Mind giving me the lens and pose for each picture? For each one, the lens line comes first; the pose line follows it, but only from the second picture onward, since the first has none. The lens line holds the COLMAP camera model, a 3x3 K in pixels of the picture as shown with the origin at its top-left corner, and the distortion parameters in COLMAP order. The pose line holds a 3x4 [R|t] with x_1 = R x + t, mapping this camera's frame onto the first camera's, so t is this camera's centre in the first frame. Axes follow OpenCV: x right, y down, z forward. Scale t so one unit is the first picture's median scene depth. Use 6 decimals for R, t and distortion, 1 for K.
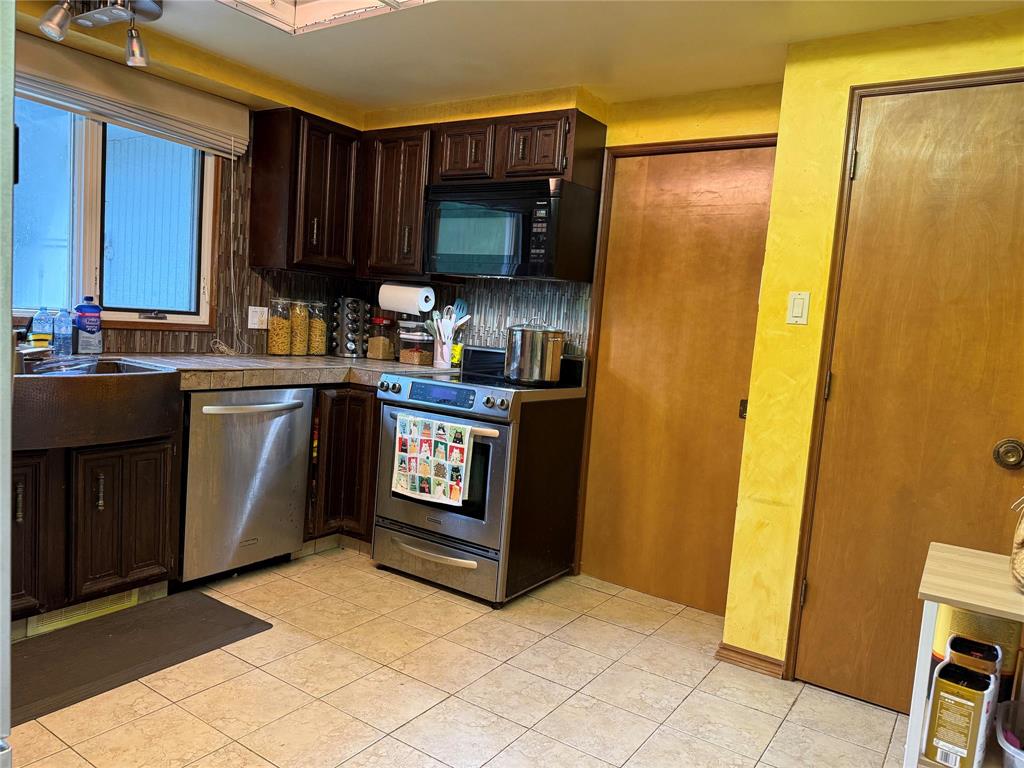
lens RADIAL K [[722.4, 0, 501.1], [0, 722.4, 389.5], [0, 0, 1]] dist [0.080922, -0.108847]
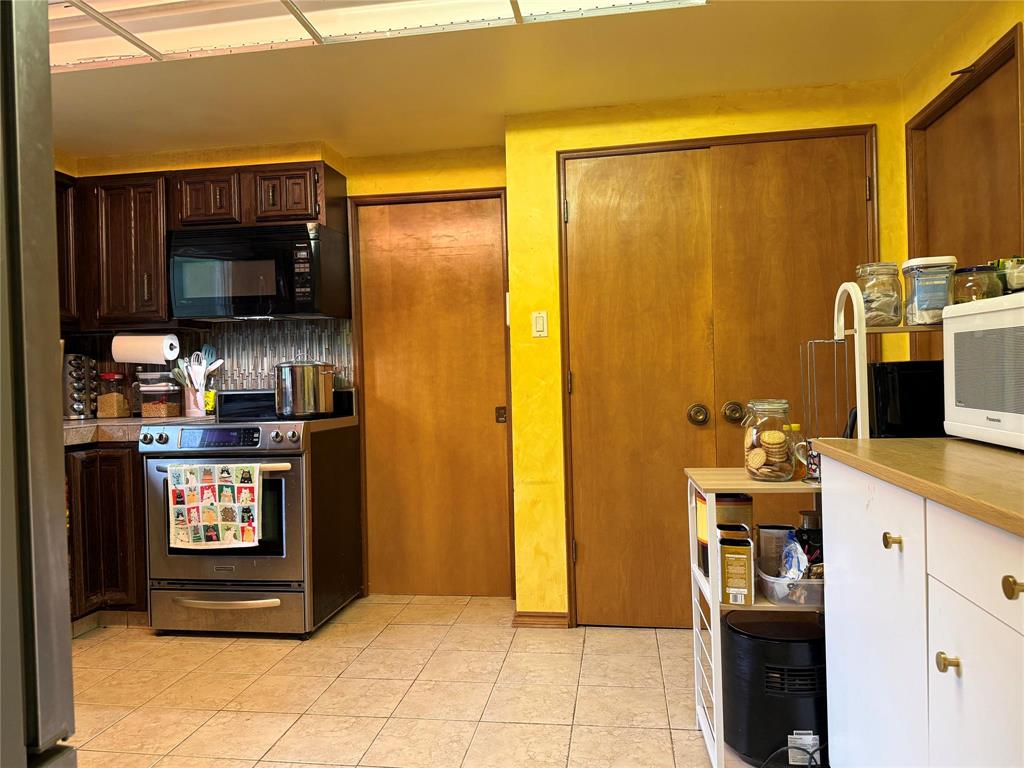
lens RADIAL K [[722.4, 0, 504.1], [0, 722.4, 385.0], [0, 0, 1]] dist [0.080922, -0.108847]
pose [[0.898898, -0.098720, 0.426891, -0.153694], [0.131883, 0.990066, -0.048747, 0.036482], [-0.417838, 0.100119, 0.902988, -0.066412]]
